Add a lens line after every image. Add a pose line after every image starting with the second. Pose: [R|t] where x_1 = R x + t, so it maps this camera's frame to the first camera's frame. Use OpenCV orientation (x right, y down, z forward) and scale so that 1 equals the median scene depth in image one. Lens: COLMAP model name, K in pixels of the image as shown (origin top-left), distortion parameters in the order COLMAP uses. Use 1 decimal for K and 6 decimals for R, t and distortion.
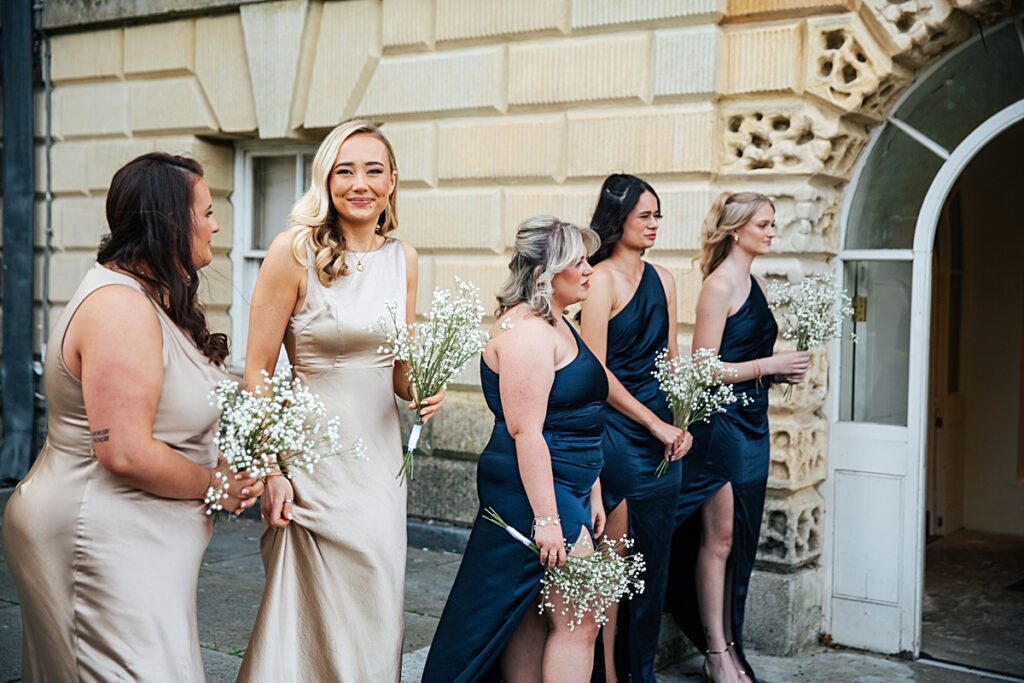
lens RADIAL K [[1522.8, 0, 512.6], [0, 1522.8, 339.9], [0, 0, 1]] dist [0.161141, 0.000000]
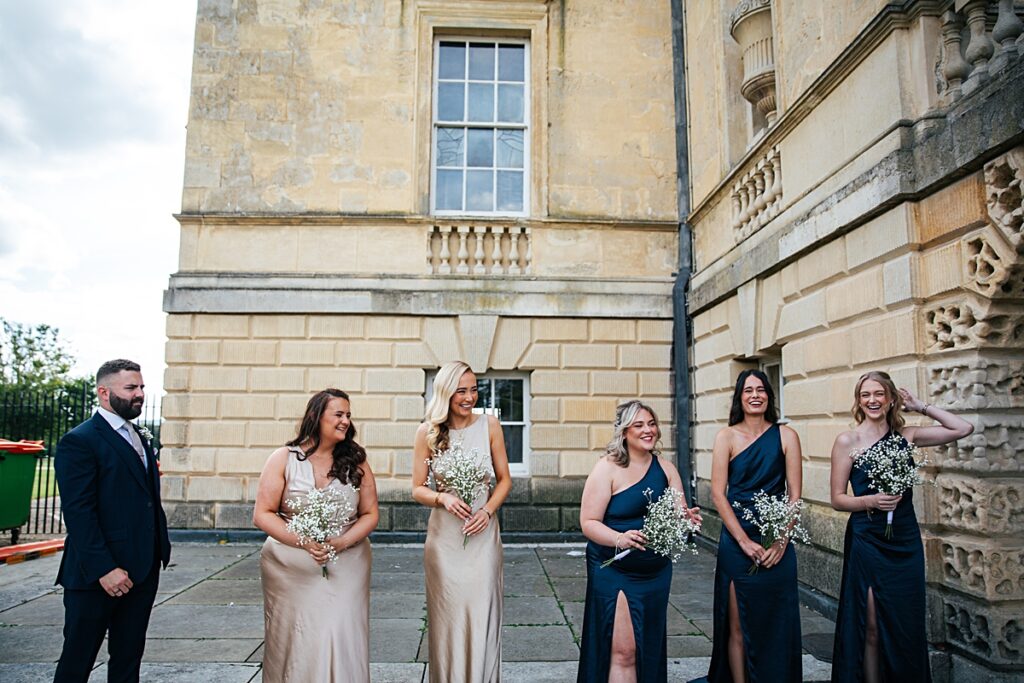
lens RADIAL K [[742.9, 0, 522.7], [0, 742.9, 335.6], [0, 0, 1]] dist [-0.011298, 0.003737]
pose [[0.655480, -0.119062, -0.745768, 0.398718], [-0.012698, 0.985617, -0.168515, -0.007954], [0.755105, 0.119929, 0.644541, 0.294713]]
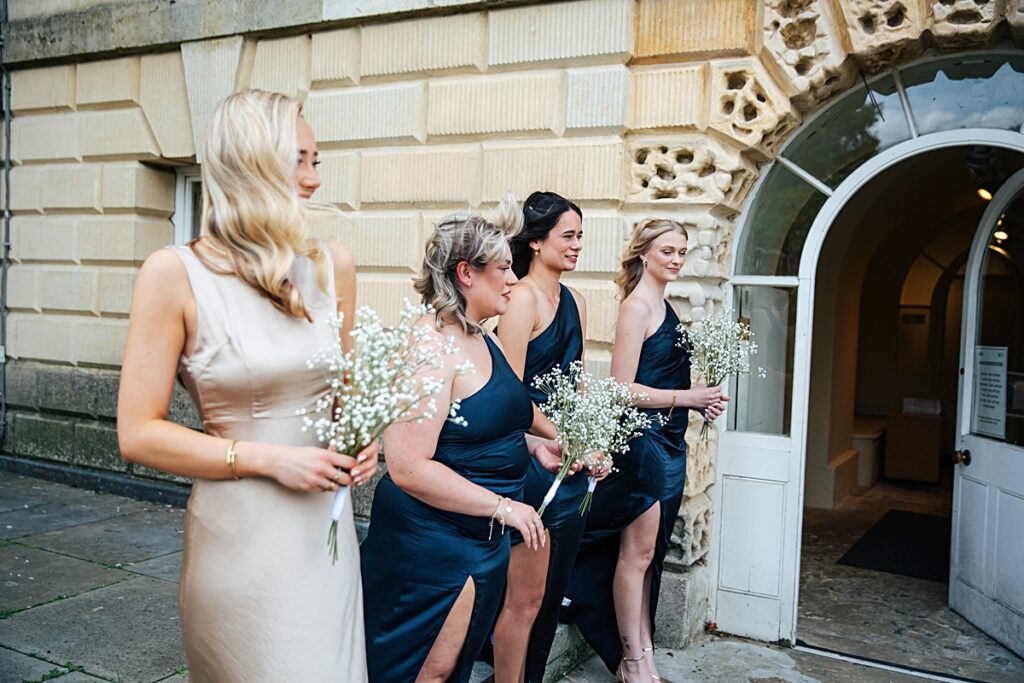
lens RADIAL K [[1080.6, 0, 518.6], [0, 1080.6, 340.2], [0, 0, 1]] dist [0.015690, 0.000000]
pose [[0.994254, 0.013072, 0.106245, -0.019809], [-0.013613, 0.999898, 0.004367, -0.013766], [-0.106177, -0.005788, 0.994330, 0.251702]]
